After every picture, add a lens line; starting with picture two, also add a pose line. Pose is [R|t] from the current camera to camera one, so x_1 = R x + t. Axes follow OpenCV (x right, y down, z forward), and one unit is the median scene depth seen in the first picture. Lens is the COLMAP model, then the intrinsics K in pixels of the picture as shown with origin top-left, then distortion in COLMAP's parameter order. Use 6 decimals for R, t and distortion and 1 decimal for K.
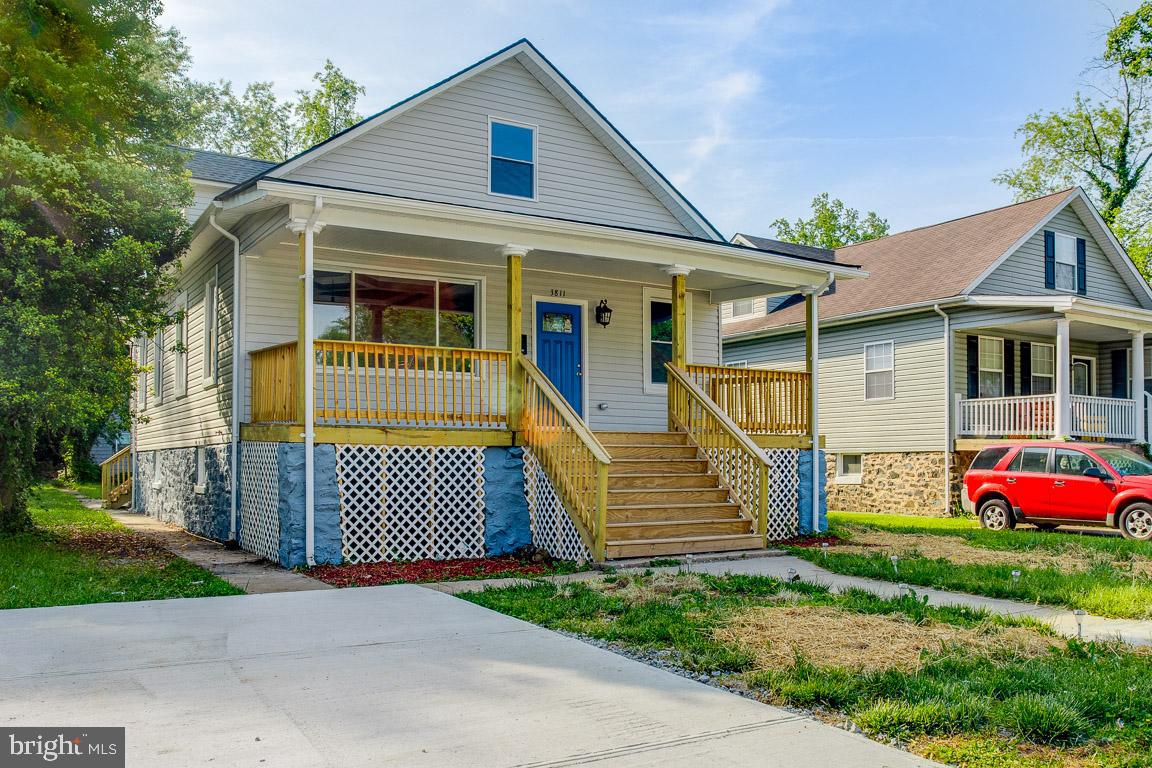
lens RADIAL K [[976.3, 0, 574.6], [0, 976.3, 473.5], [0, 0, 1]] dist [-0.010528, -0.005403]
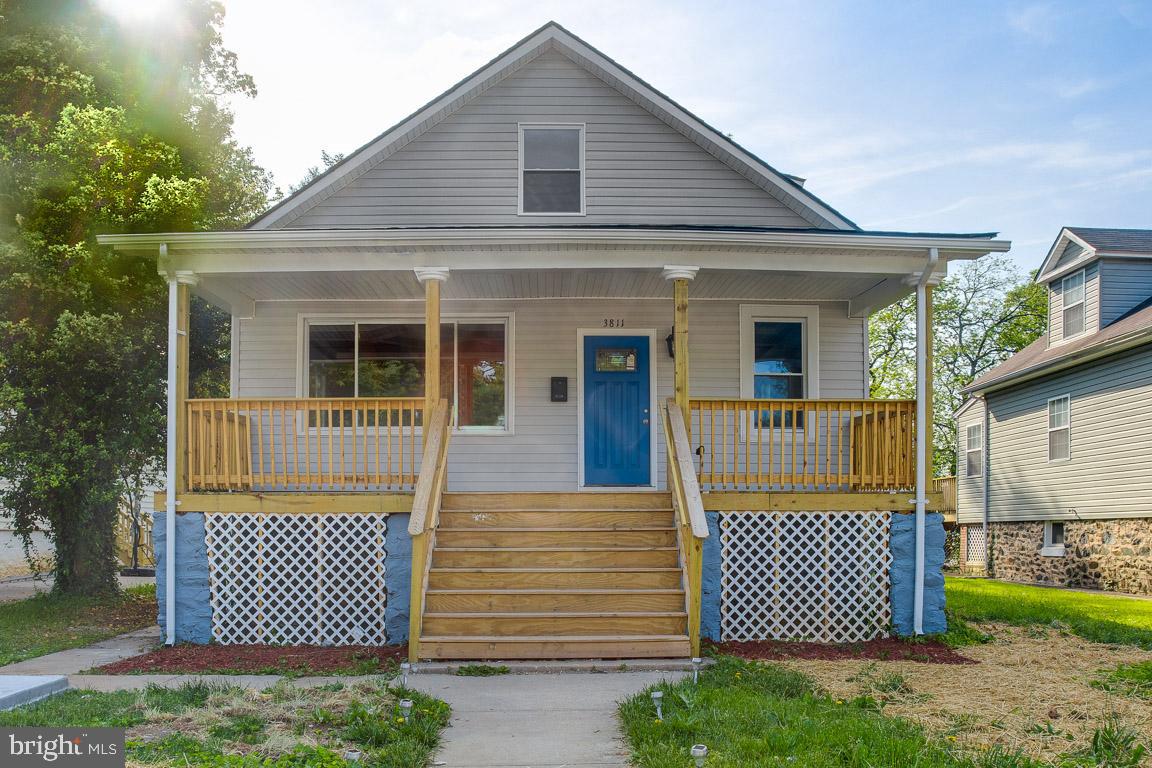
lens RADIAL K [[986.8, 0, 575.3], [0, 986.8, 529.6], [0, 0, 1]] dist [-0.018068, -0.006127]
pose [[0.862665, 0.000686, -0.505774, 0.478054], [-0.004100, 0.999976, -0.005637, -0.009631], [0.505758, 0.006937, 0.862647, 0.352804]]
